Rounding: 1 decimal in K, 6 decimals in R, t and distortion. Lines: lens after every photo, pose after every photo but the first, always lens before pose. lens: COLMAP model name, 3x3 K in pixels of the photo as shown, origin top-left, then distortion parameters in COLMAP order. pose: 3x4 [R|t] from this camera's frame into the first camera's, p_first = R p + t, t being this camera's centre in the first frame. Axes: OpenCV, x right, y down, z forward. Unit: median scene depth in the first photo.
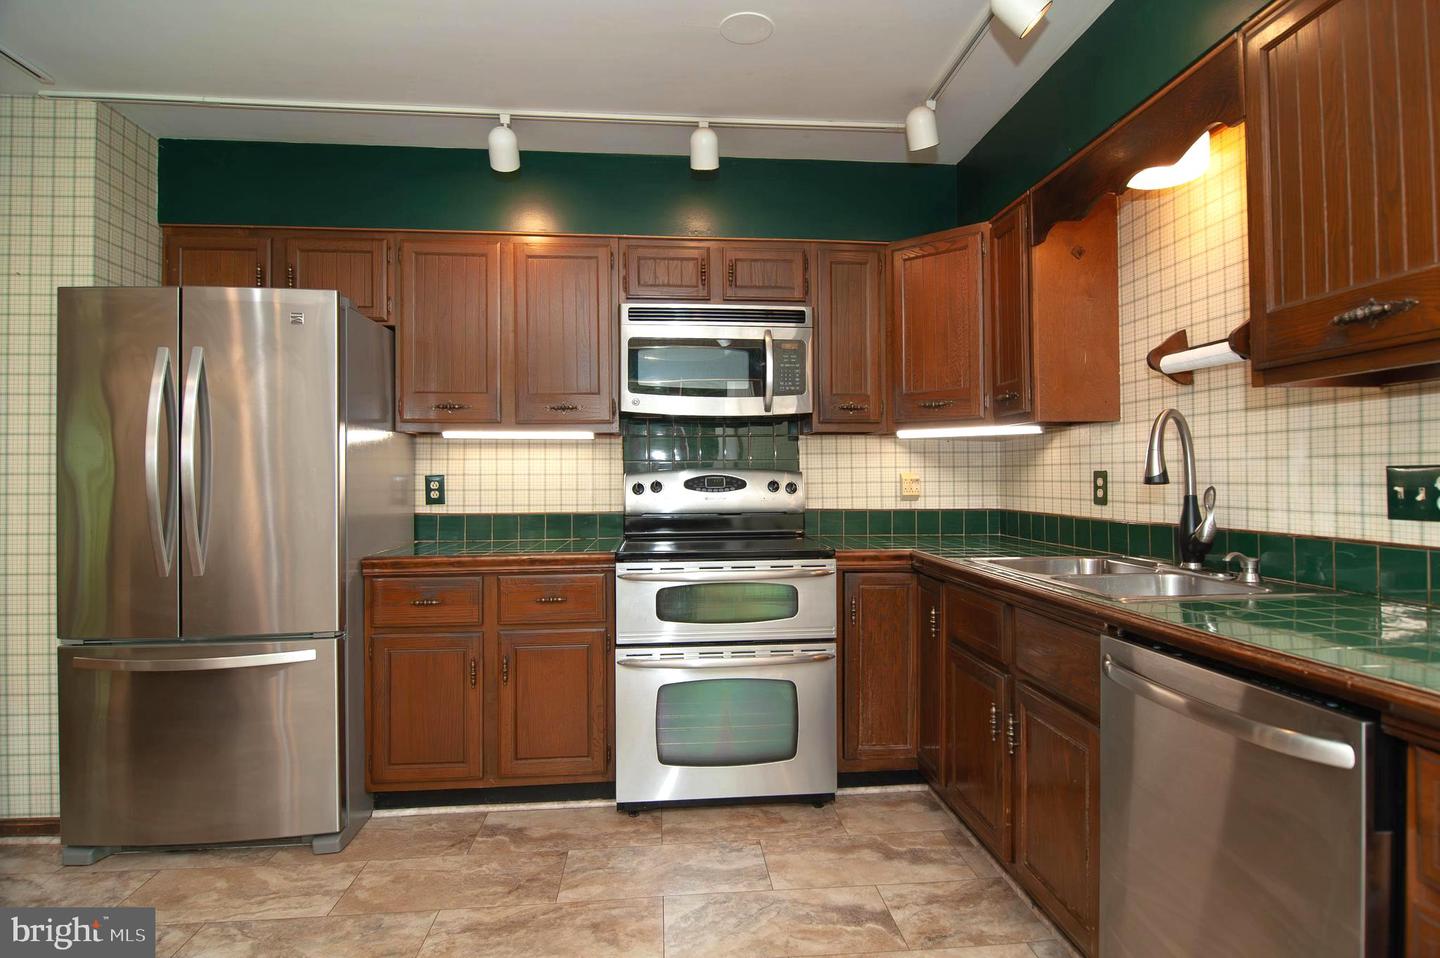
lens RADIAL K [[768.5, 0, 728.2], [0, 768.5, 468.7], [0, 0, 1]] dist [0.001849, -0.012352]
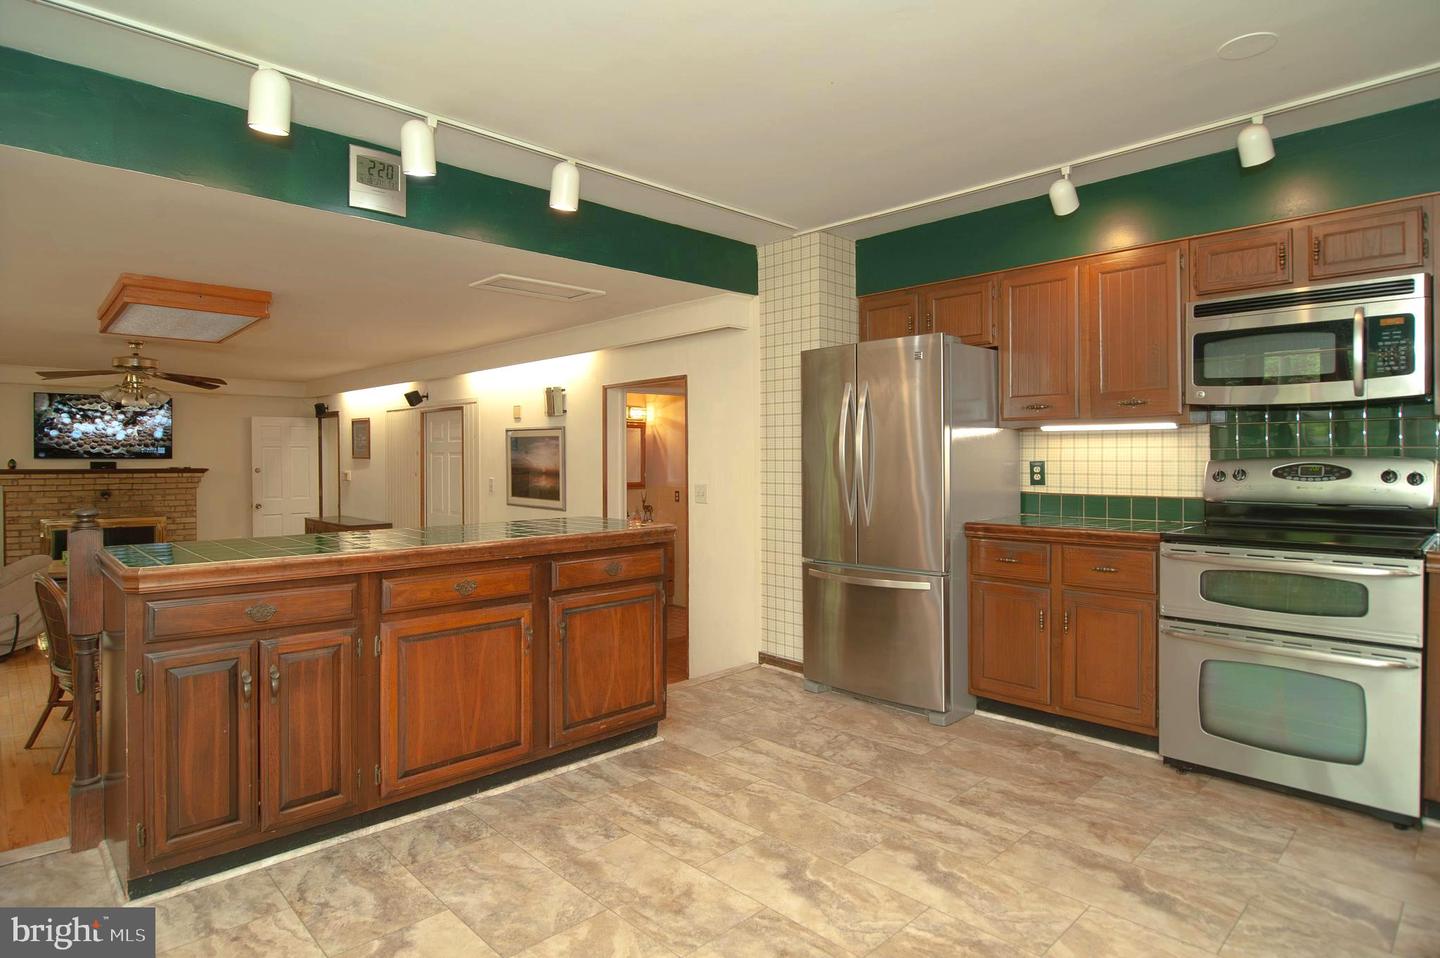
lens RADIAL K [[768.5, 0, 728.2], [0, 768.5, 468.7], [0, 0, 1]] dist [0.001849, -0.012352]
pose [[0.625302, 0.014506, -0.780248, 0.323518], [0.008582, 0.999639, 0.025463, -0.018389], [0.780335, -0.022618, 0.624952, -0.183091]]
